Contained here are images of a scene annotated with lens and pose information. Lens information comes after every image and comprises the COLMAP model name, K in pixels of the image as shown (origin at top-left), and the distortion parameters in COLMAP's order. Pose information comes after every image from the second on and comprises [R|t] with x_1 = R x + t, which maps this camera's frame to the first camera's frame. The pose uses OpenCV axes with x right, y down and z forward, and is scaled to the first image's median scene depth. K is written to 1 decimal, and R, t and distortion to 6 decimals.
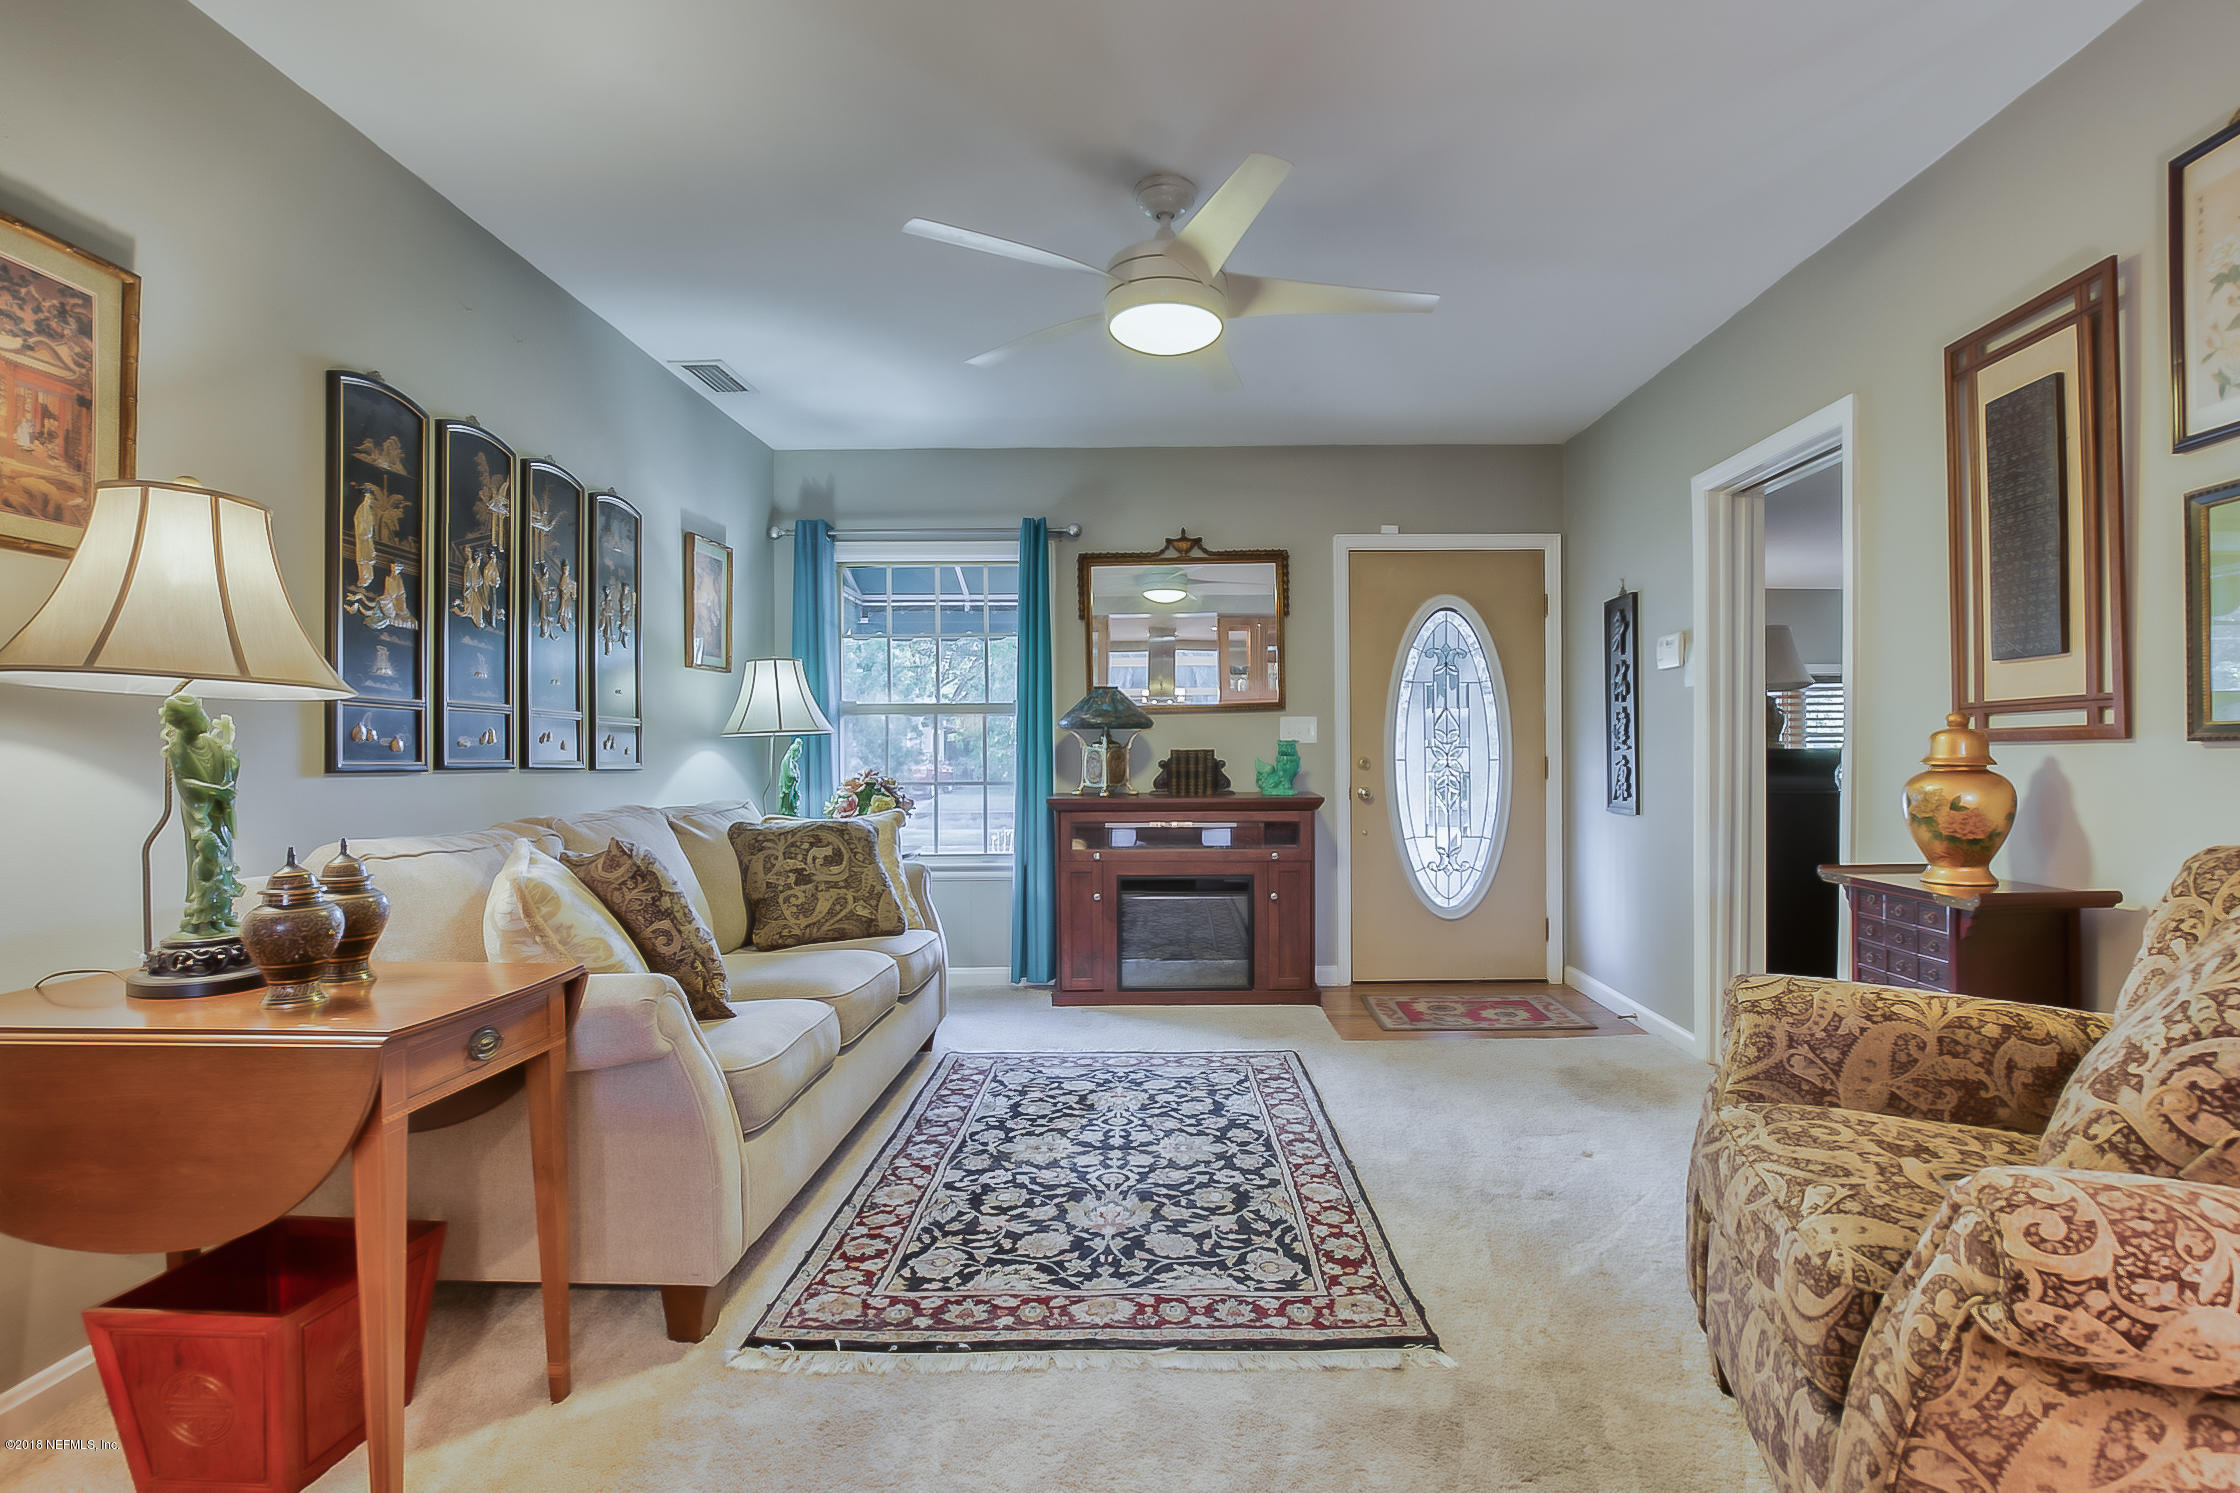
lens RADIAL K [[1027.6, 0, 1129.7], [0, 1027.6, 749.6], [0, 0, 1]] dist [-0.008380, 0.000341]
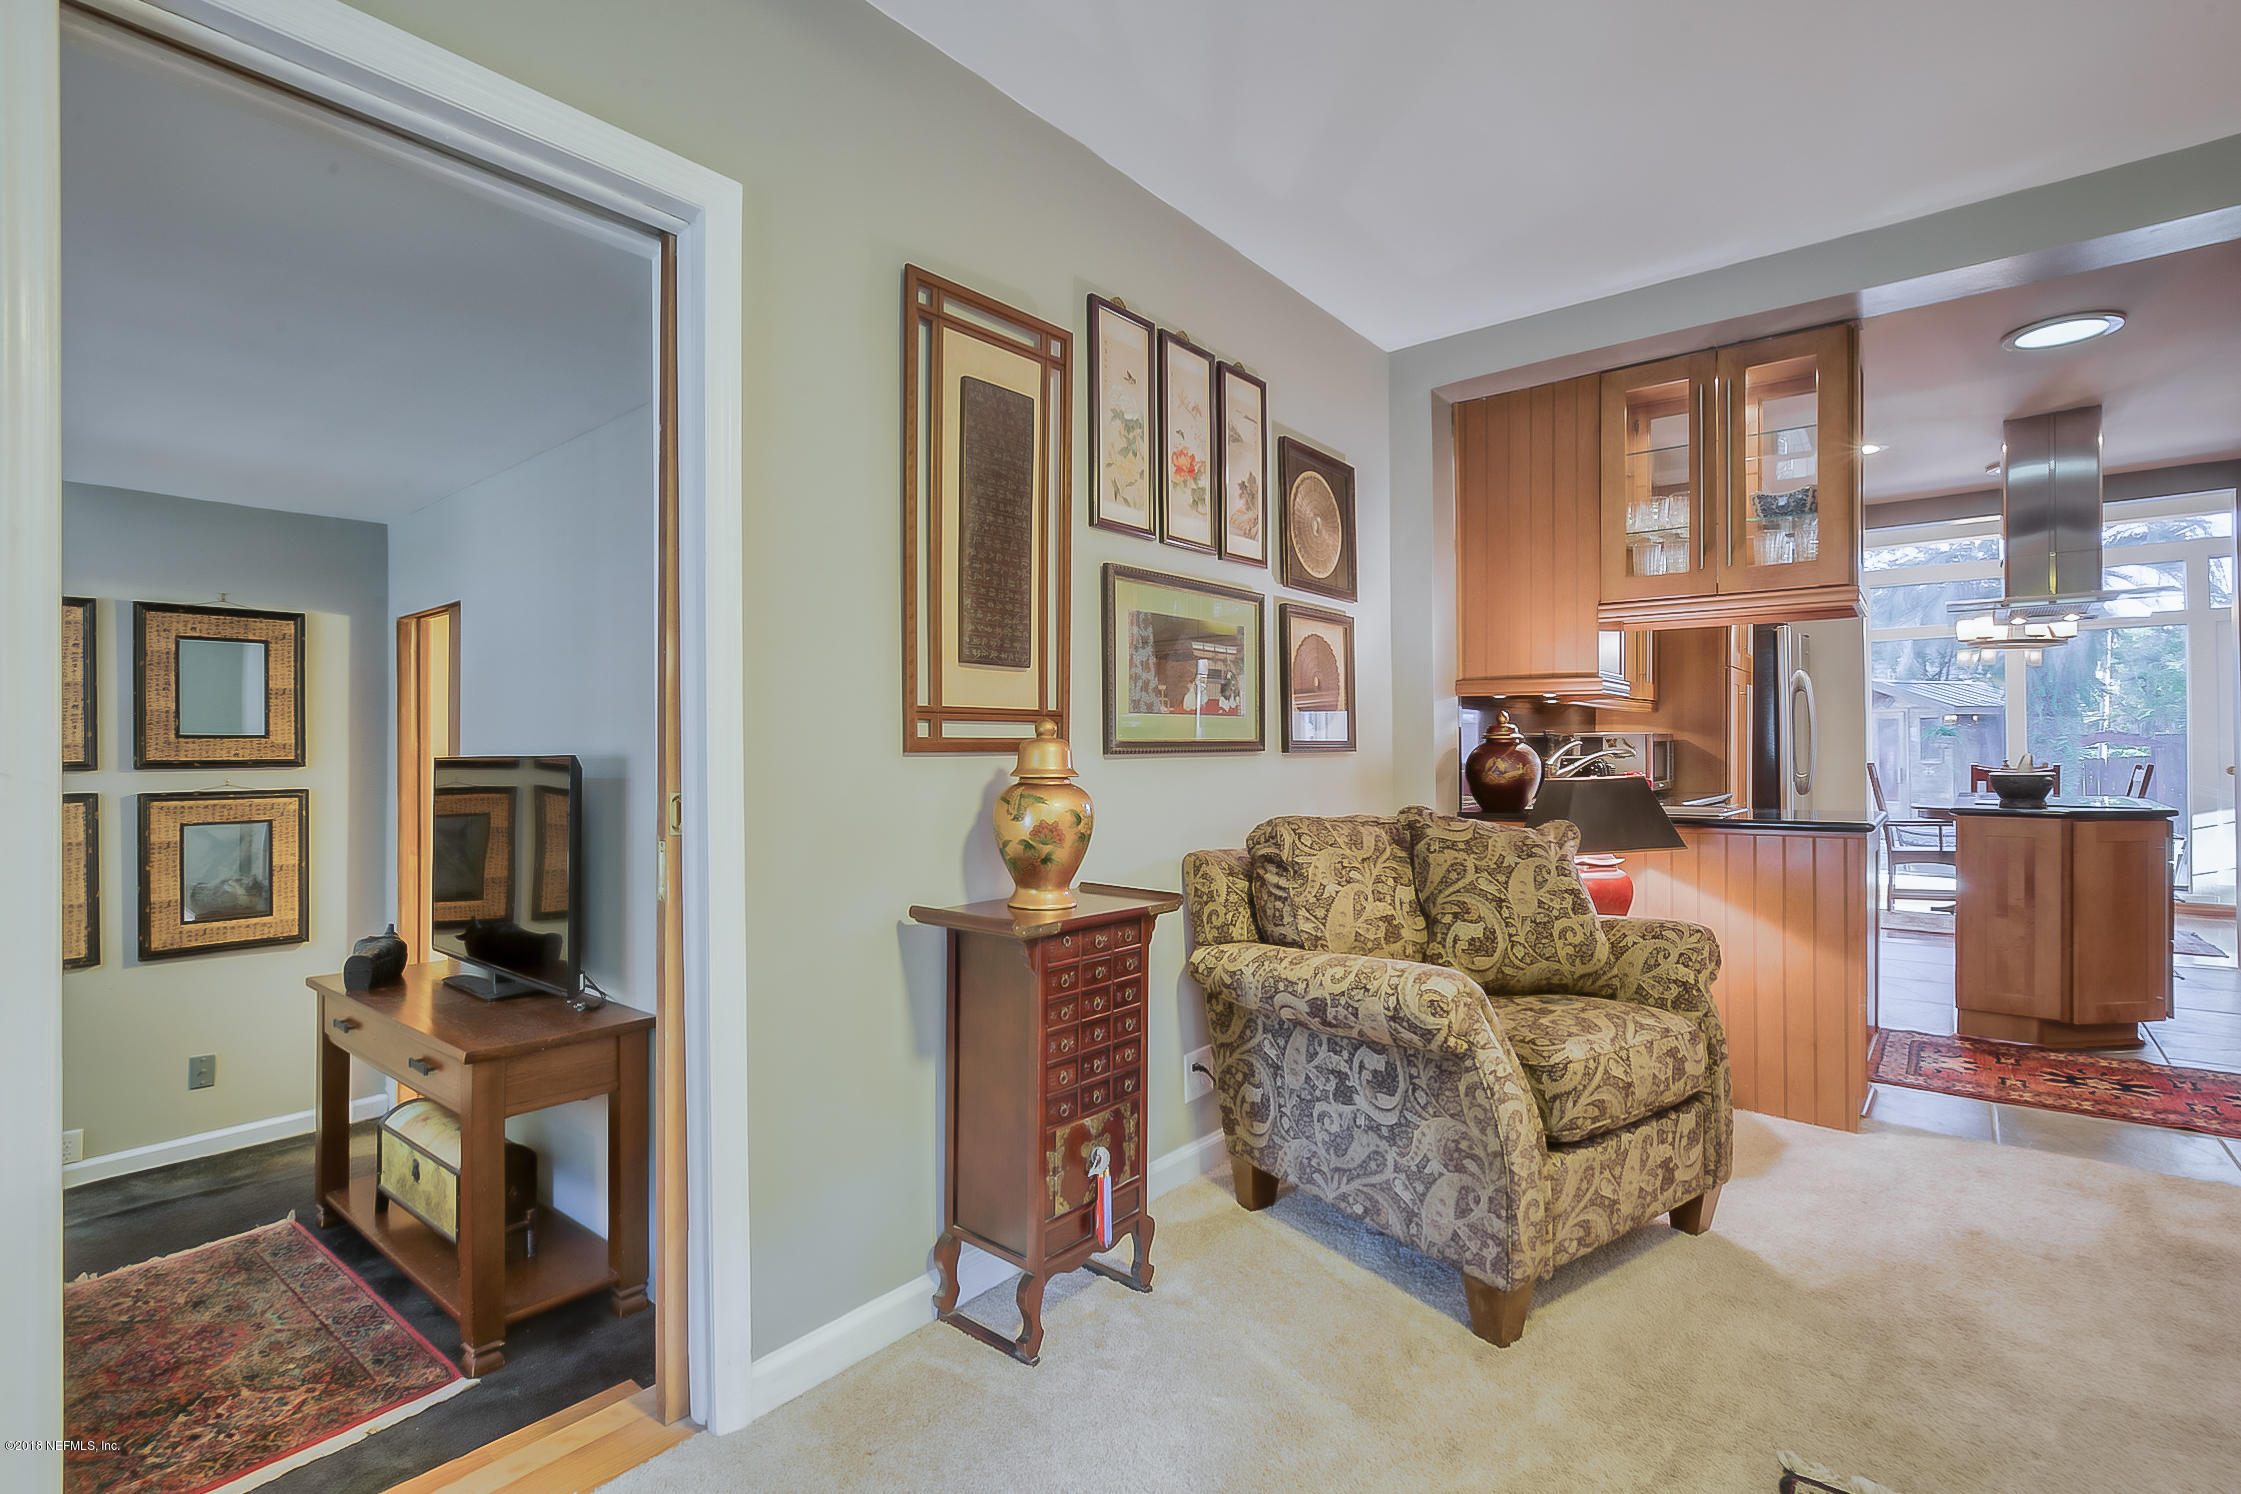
lens RADIAL K [[1028.1, 0, 1130.2], [0, 1028.1, 750.1], [0, 0, 1]] dist [-0.008380, 0.000341]
pose [[-0.791933, 0.008846, 0.610543, 0.146703], [0.004886, 0.999955, -0.008149, -0.001505], [-0.610588, -0.003470, -0.791941, 1.340710]]
